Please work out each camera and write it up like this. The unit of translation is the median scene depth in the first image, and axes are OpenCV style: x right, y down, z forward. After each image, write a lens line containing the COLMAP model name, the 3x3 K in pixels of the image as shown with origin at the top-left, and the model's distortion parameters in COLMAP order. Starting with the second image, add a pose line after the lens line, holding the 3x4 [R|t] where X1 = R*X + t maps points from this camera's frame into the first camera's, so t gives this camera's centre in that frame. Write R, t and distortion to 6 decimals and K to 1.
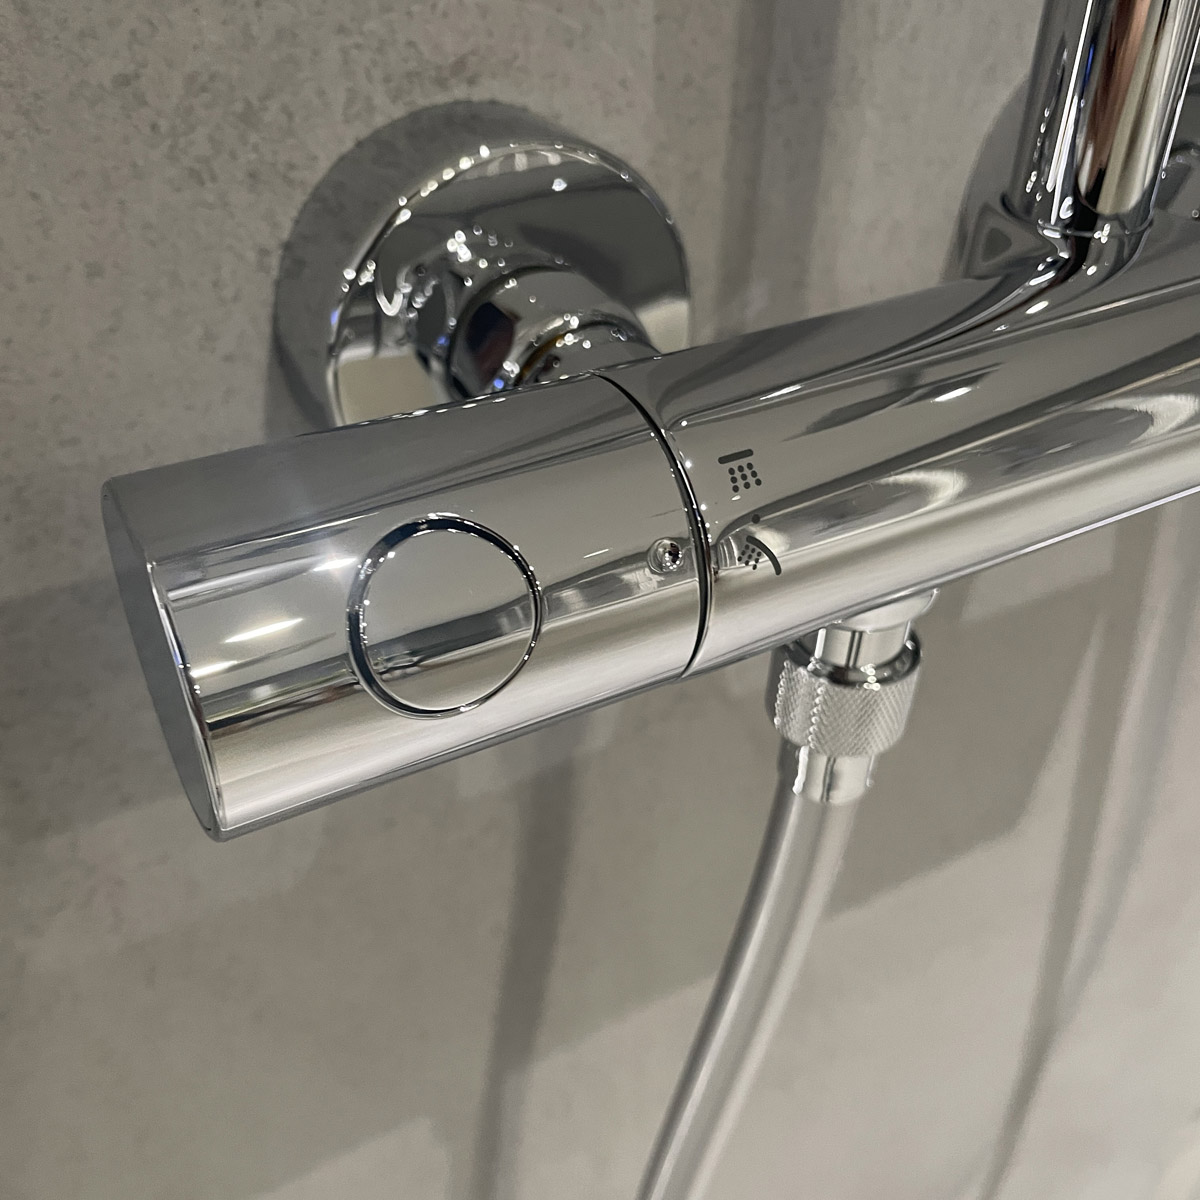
lens RADIAL K [[1208.0, 0, 585.8], [0, 1208.0, 601.3], [0, 0, 1]] dist [0.082645, -0.139184]
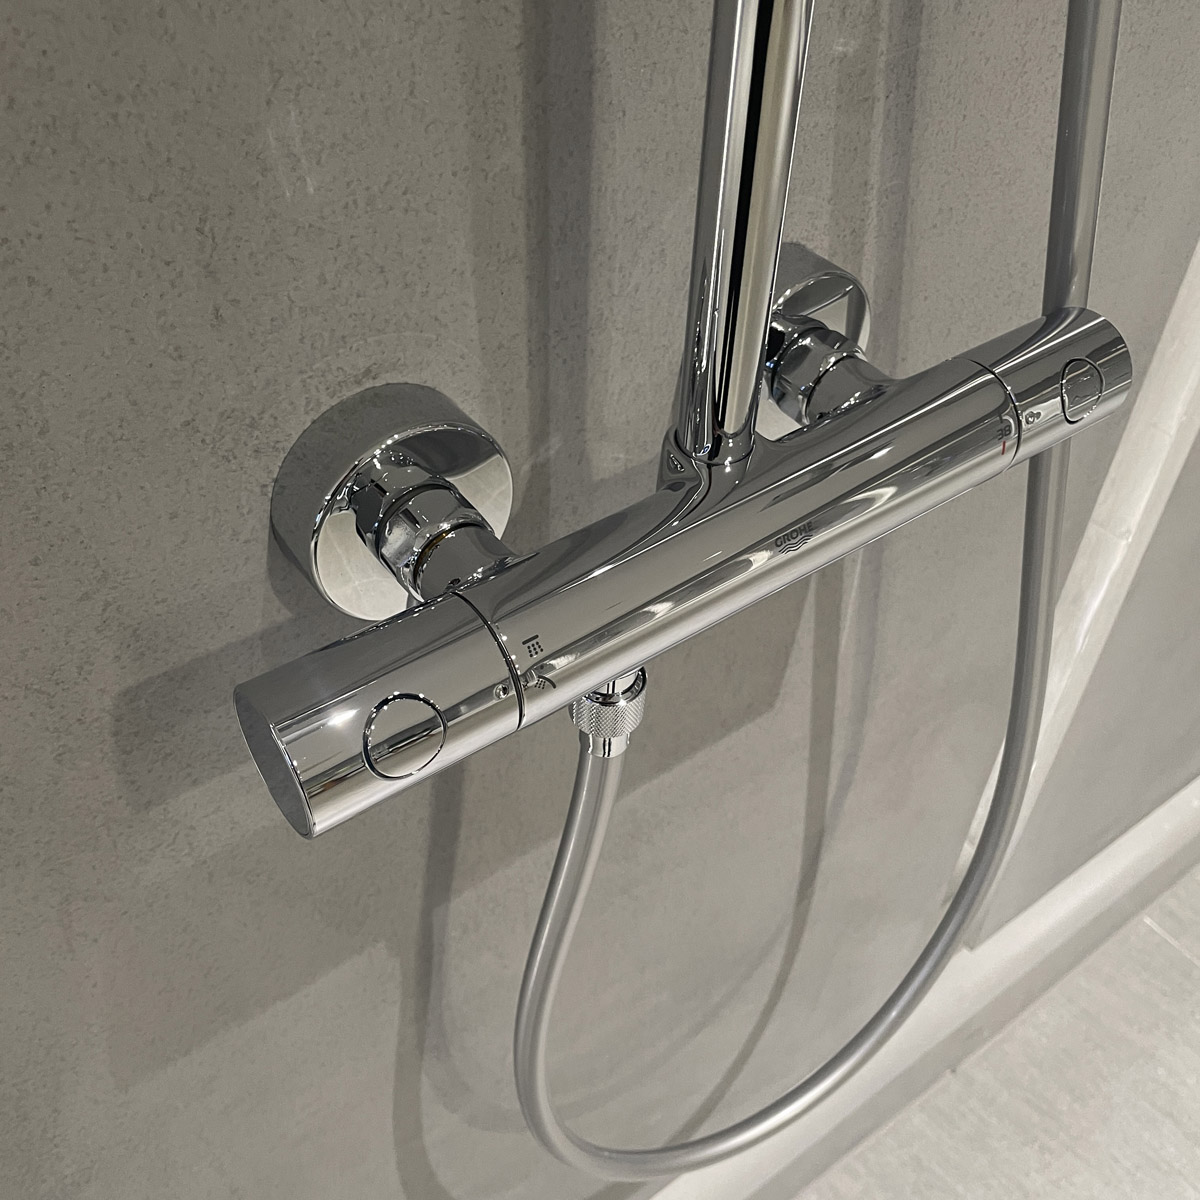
lens RADIAL K [[1208.0, 0, 585.8], [0, 1208.0, 601.3], [0, 0, 1]] dist [0.082645, -0.139184]
pose [[0.992680, -0.078489, 0.091794, 0.021779], [0.064033, 0.986457, 0.151007, -0.363397], [-0.102403, -0.144024, 0.984261, -0.799285]]
